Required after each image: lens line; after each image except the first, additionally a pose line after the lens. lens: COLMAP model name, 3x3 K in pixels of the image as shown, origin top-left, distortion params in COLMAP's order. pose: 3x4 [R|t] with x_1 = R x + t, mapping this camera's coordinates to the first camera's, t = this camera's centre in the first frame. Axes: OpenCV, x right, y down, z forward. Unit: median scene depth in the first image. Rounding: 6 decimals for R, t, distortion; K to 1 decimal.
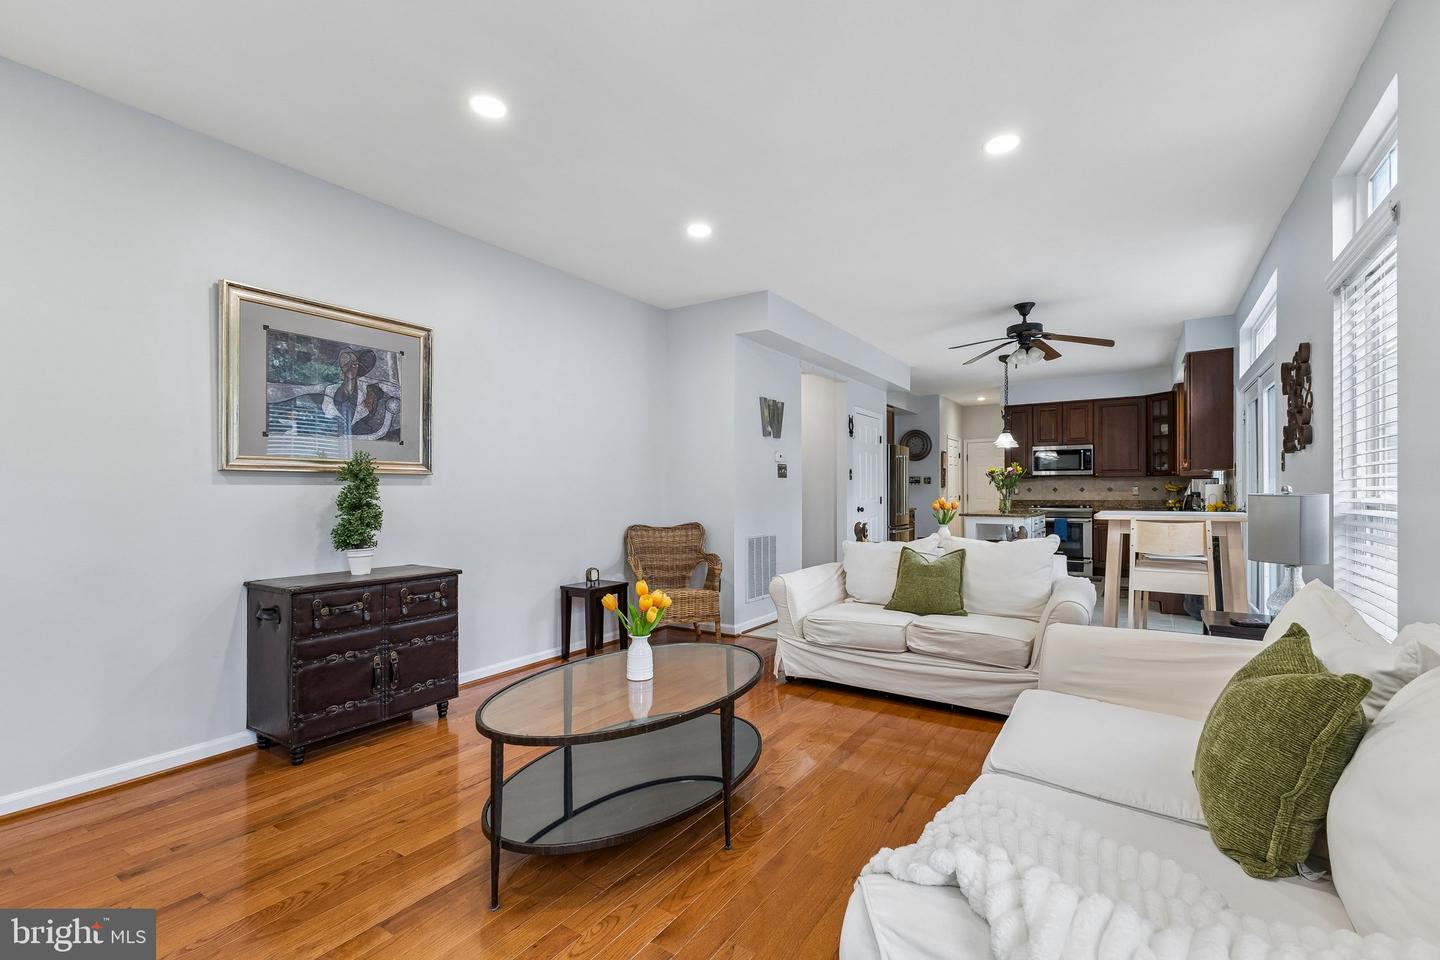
lens RADIAL K [[624.2, 0, 727.4], [0, 624.2, 488.6], [0, 0, 1]] dist [-0.000216, -0.001023]
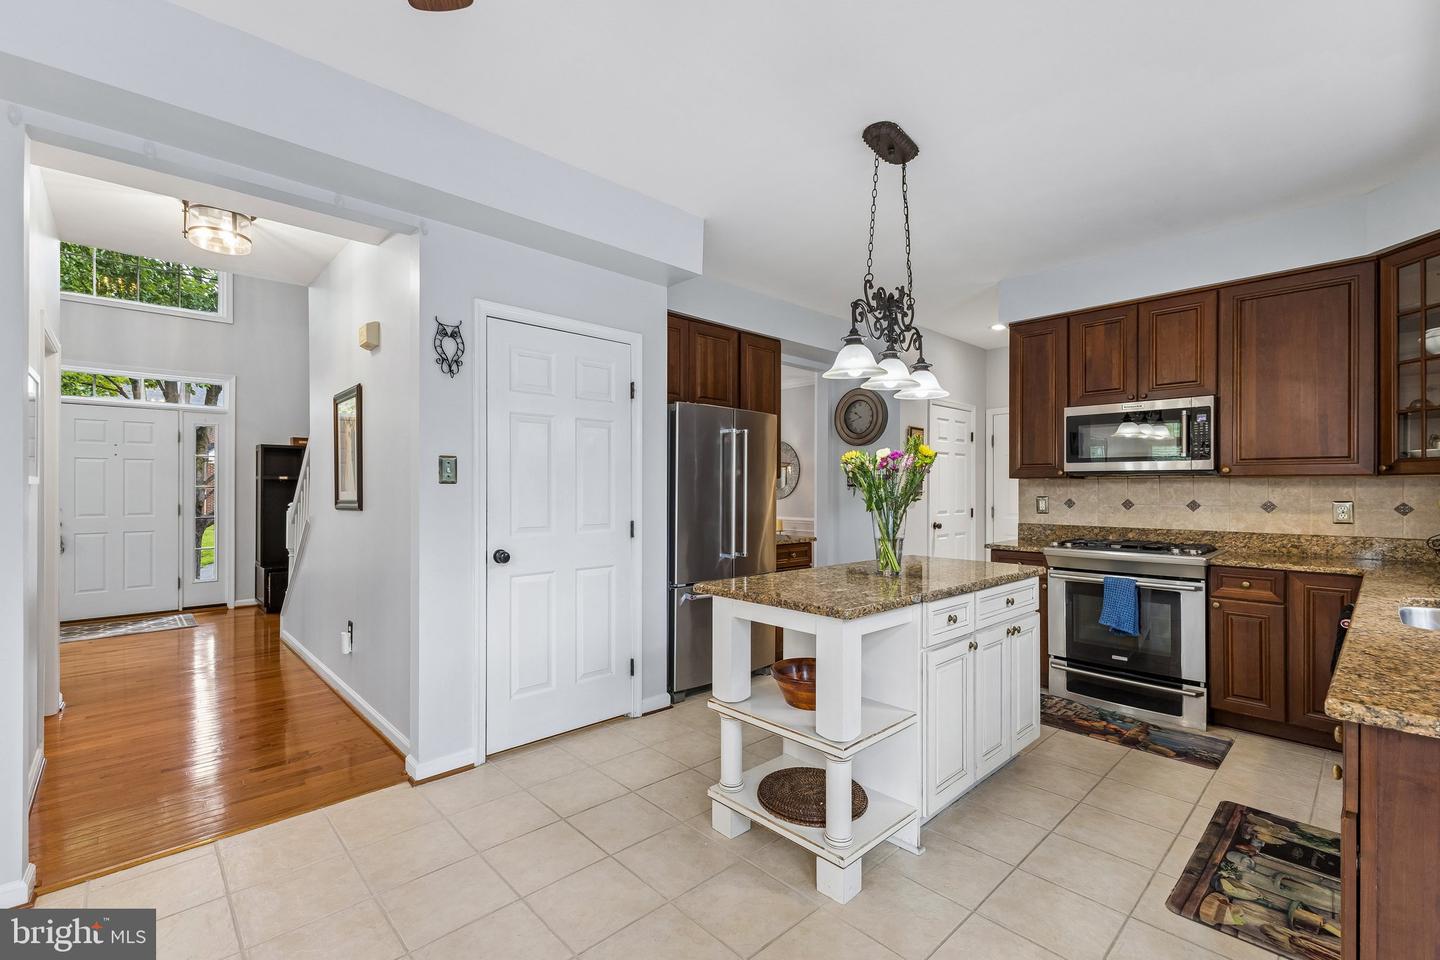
lens RADIAL K [[624.2, 0, 715.8], [0, 624.2, 481.5], [0, 0, 1]] dist [-0.000216, -0.001023]
pose [[0.969027, 0.003732, -0.246925, 0.373413], [-0.004768, 0.999982, -0.003598, -0.012141], [0.246907, 0.004664, 0.969028, 0.530878]]
